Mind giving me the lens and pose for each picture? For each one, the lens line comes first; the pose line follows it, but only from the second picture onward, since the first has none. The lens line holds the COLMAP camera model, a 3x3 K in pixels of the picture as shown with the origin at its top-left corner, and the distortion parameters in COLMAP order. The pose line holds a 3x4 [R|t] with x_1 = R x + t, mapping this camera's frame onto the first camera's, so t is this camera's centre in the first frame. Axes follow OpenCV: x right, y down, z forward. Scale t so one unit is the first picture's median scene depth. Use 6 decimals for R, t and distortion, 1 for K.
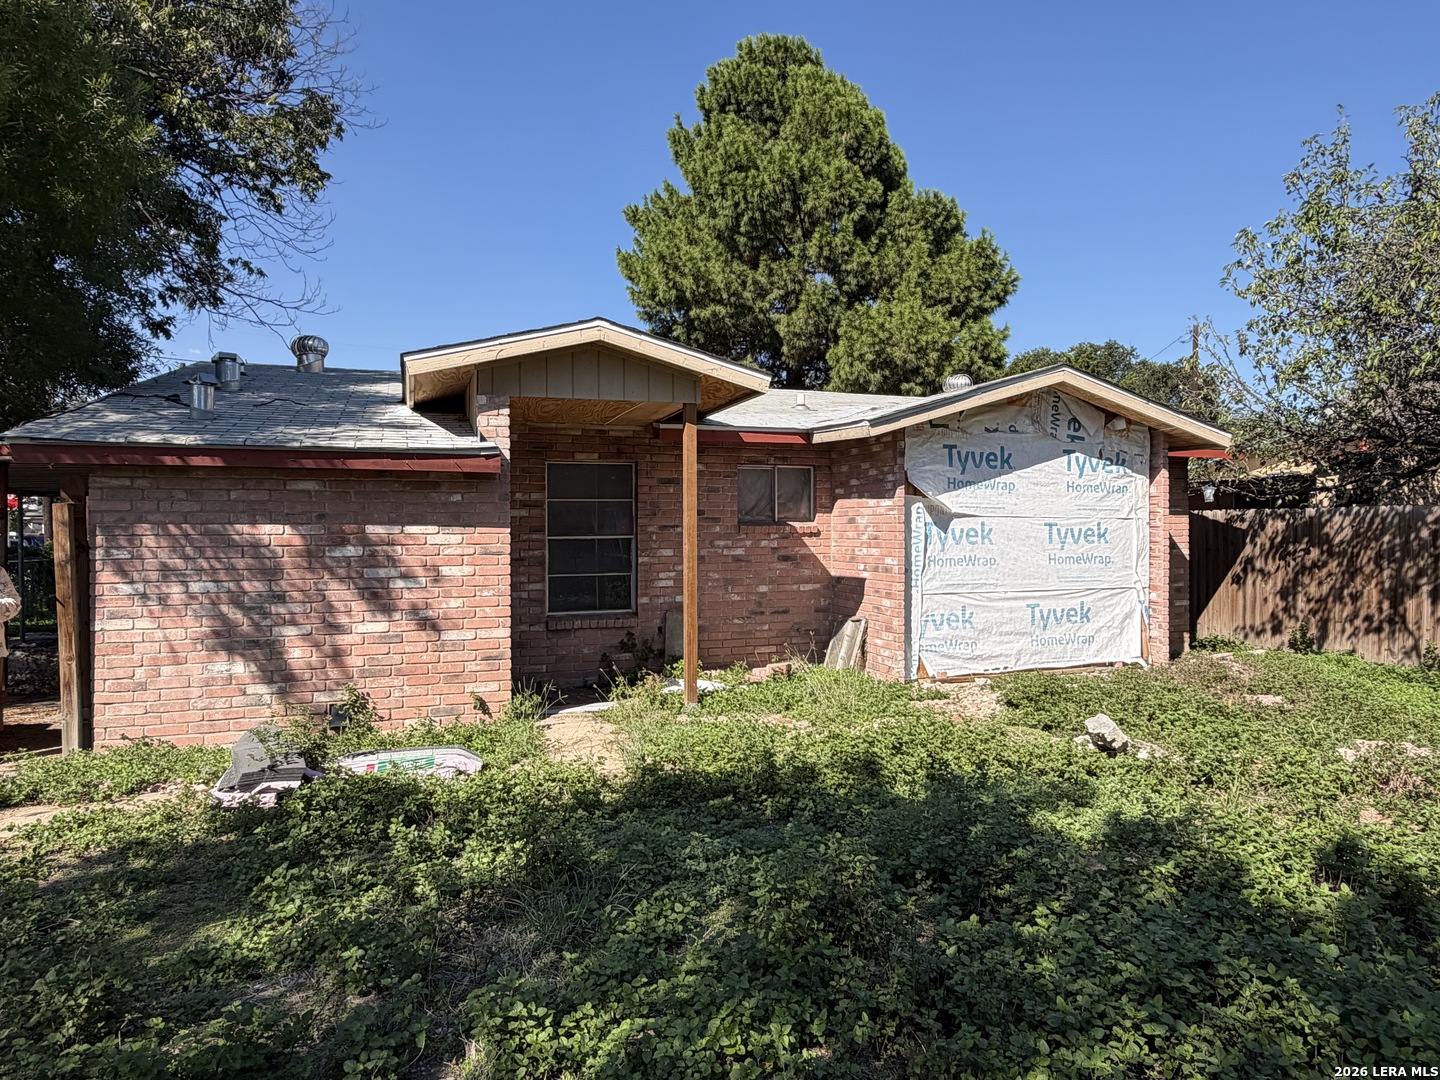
lens RADIAL K [[919.2, 0, 719.7], [0, 919.2, 539.1], [0, 0, 1]] dist [0.001300, 0.000571]
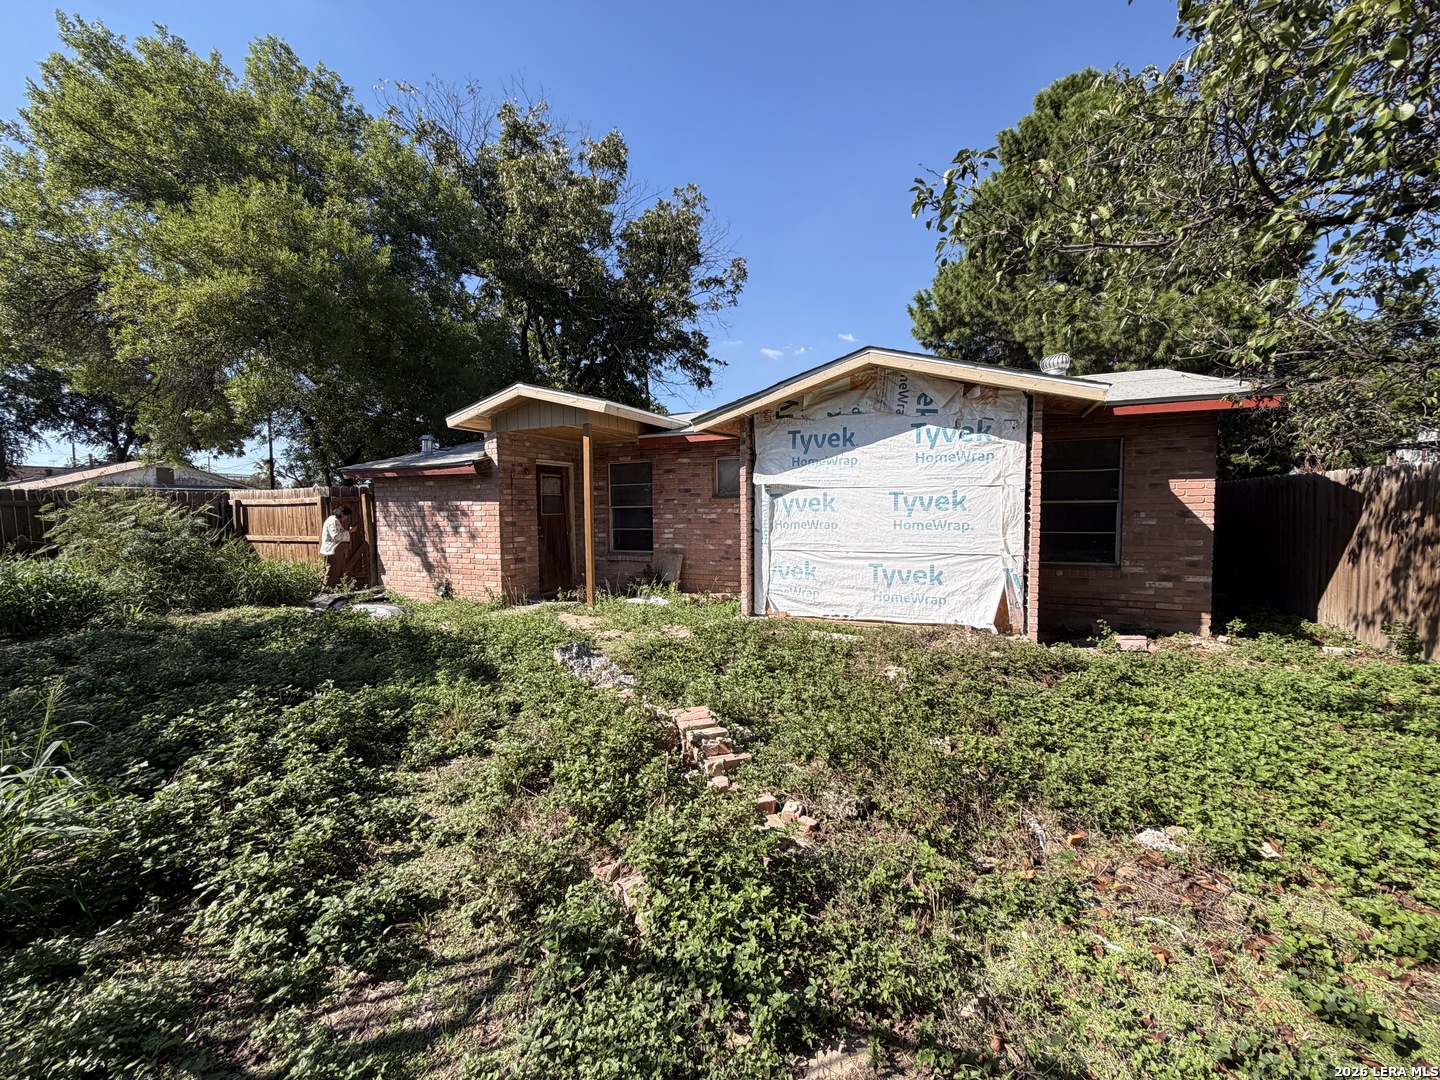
lens RADIAL K [[568.6, 0, 720.0], [0, 568.6, 542.0], [0, 0, 1]] dist [0.001799, 0.000084]
pose [[0.722873, 0.039065, -0.689876, 0.661971], [0.003520, 0.998179, 0.060211, 0.000406], [0.690972, -0.045953, 0.721419, 0.345865]]
